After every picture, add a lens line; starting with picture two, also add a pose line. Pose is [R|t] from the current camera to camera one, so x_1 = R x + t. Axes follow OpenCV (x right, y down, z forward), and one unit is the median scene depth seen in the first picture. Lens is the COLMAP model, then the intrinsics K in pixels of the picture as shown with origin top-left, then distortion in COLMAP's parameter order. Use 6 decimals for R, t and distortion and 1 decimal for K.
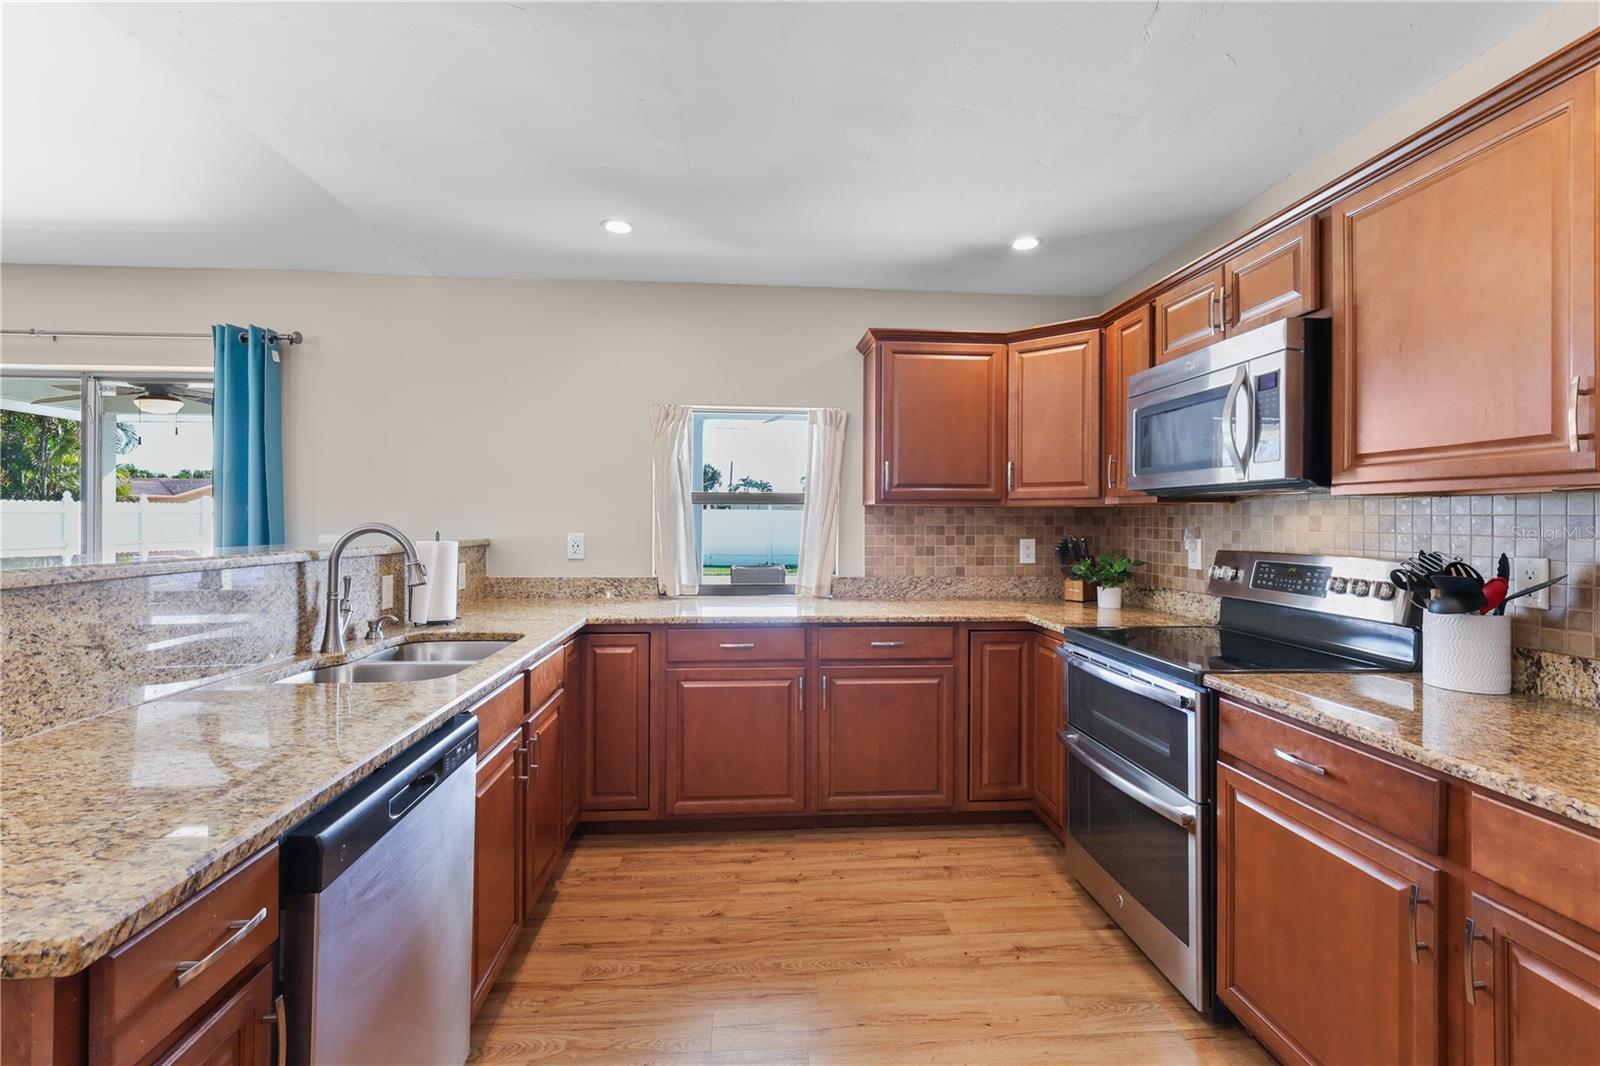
lens RADIAL K [[697.3, 0, 789.3], [0, 697.3, 517.3], [0, 0, 1]] dist [0.000923, 0.000019]
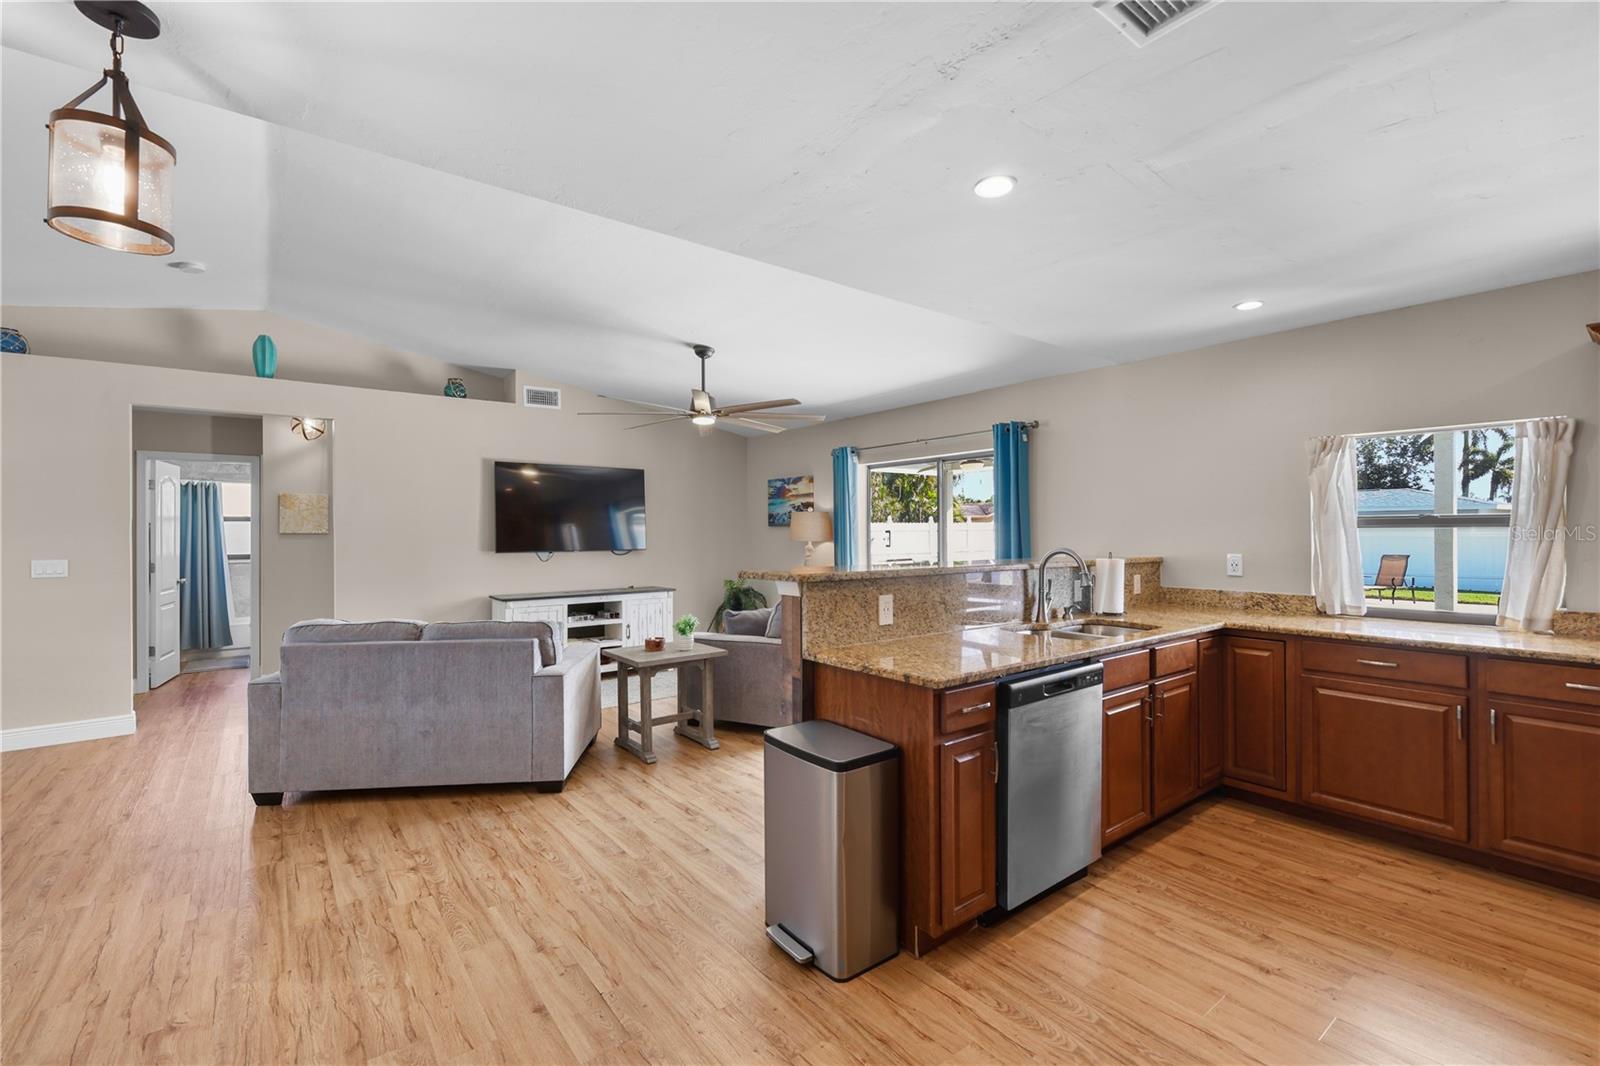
lens RADIAL K [[697.3, 0, 796.2], [0, 697.3, 529.9], [0, 0, 1]] dist [0.000923, 0.000019]
pose [[0.546545, -0.007816, -0.837393, 0.362662], [0.010790, 0.999939, -0.002291, -0.030606], [0.837360, -0.007783, 0.546596, -0.356631]]
